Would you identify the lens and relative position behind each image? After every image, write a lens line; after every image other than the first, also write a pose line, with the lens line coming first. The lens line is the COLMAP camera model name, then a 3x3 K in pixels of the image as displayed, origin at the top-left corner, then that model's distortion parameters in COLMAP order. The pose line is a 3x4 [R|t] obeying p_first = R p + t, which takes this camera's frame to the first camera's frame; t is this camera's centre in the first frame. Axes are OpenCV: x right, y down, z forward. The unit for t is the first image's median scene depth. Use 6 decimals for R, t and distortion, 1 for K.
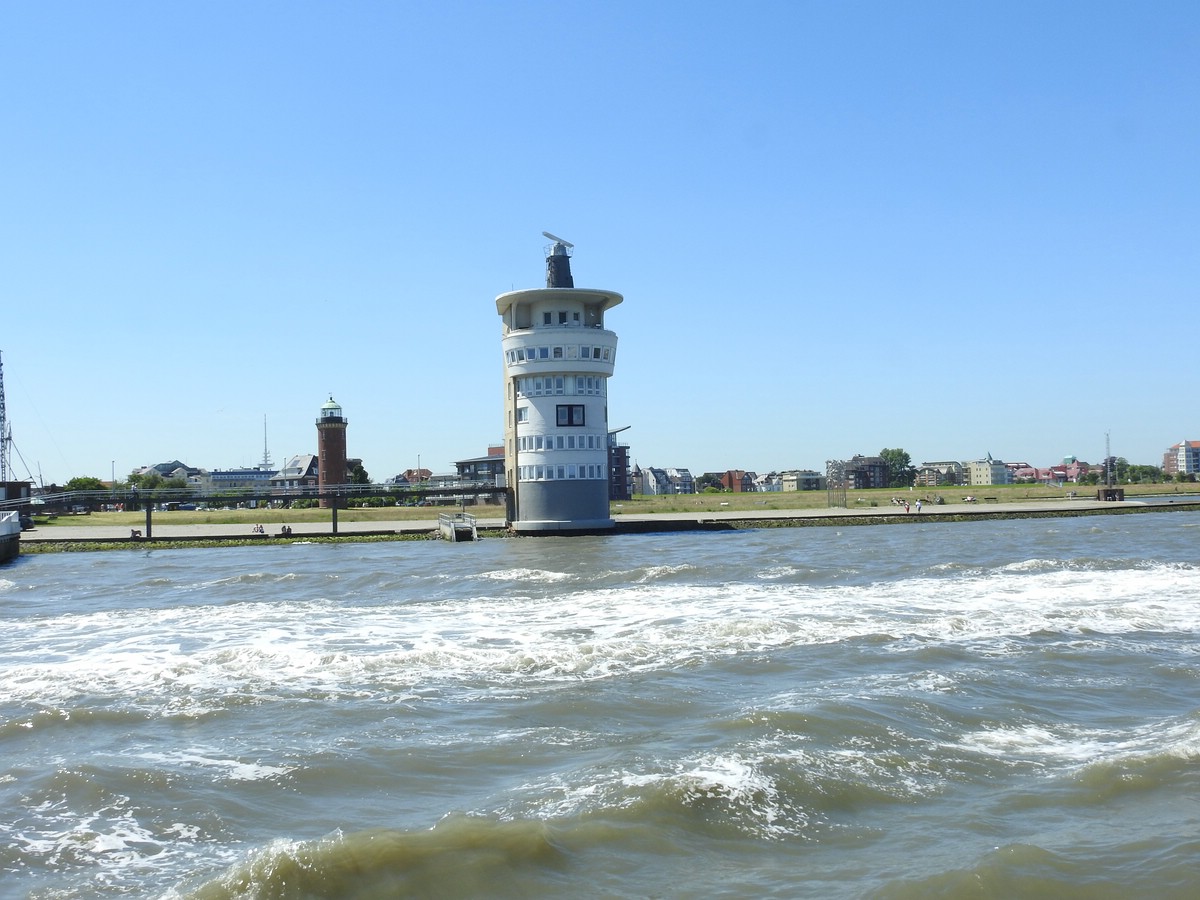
lens RADIAL K [[1241.0, 0, 600.0], [0, 1241.0, 450.0], [0, 0, 1]] dist [-0.101958, -0.004953]
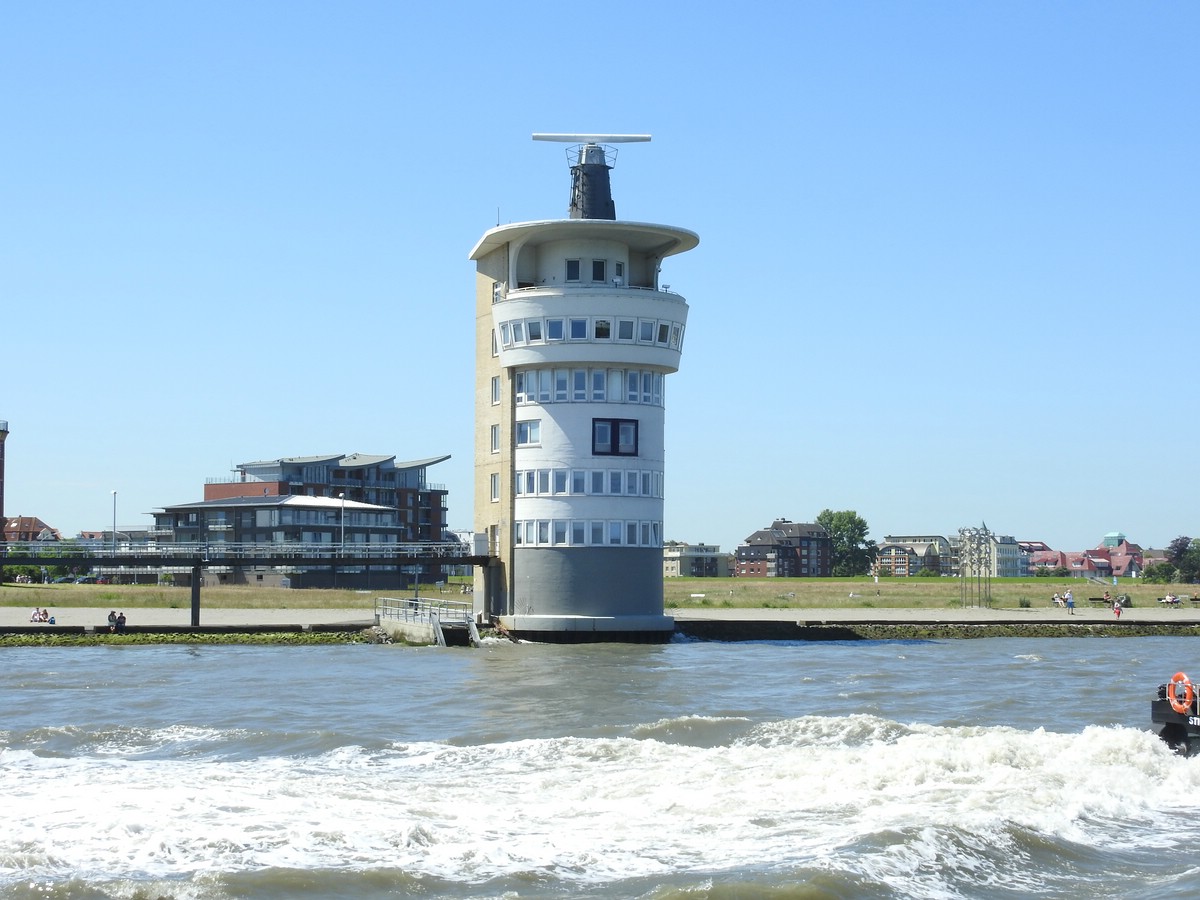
lens RADIAL K [[2156.3, 0, 600.0], [0, 2156.3, 450.0], [0, 0, 1]] dist [-0.057638, 0.020999]
pose [[0.989288, 0.038400, 0.140839, -0.168342], [-0.035112, 0.999051, -0.025753, 0.004593], [-0.141694, 0.020532, 0.989698, -0.008936]]
